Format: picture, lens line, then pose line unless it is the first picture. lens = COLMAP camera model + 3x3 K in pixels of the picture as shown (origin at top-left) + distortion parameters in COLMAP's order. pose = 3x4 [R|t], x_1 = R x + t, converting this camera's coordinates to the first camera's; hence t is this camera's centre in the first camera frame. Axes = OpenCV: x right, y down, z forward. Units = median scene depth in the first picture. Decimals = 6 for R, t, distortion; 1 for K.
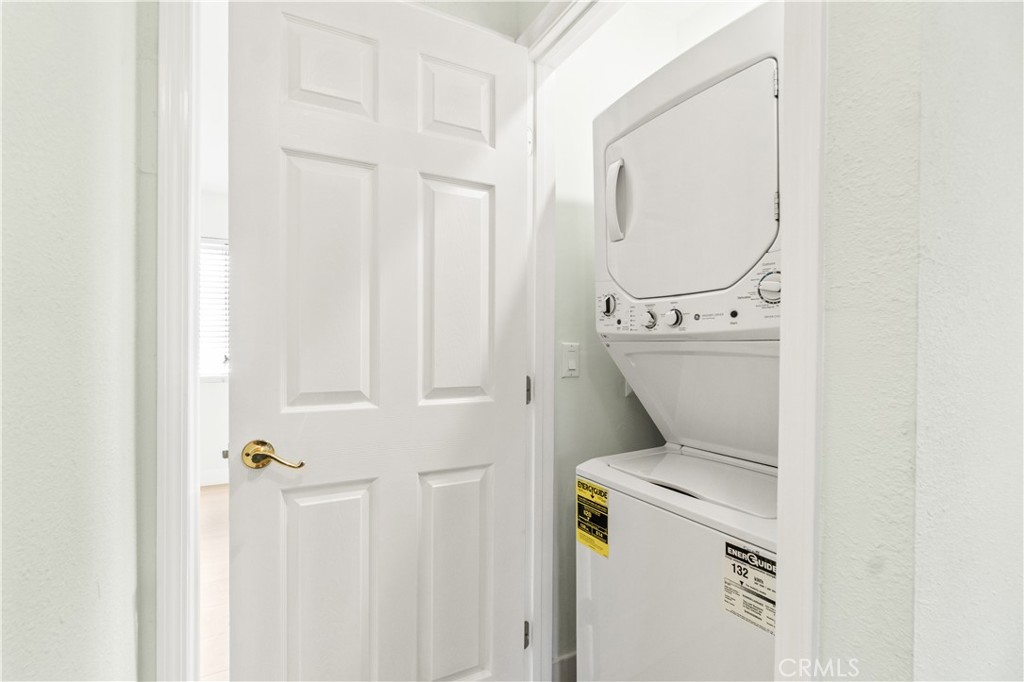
lens RADIAL K [[450.7, 0, 513.4], [0, 450.7, 349.8], [0, 0, 1]] dist [0.006659, -0.000310]
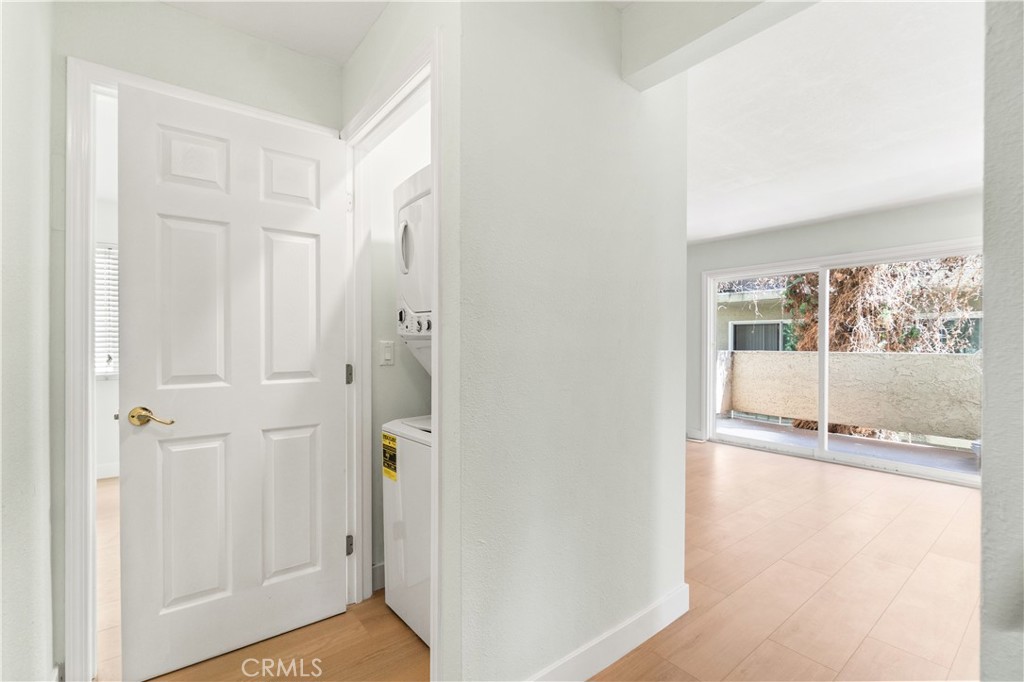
lens RADIAL K [[450.7, 0, 506.8], [0, 450.7, 344.6], [0, 0, 1]] dist [0.006659, -0.000310]
pose [[0.991111, -0.010725, 0.132606, 0.379880], [0.011943, 0.999893, -0.008389, 0.014693], [-0.132502, 0.009898, 0.991133, -0.561164]]
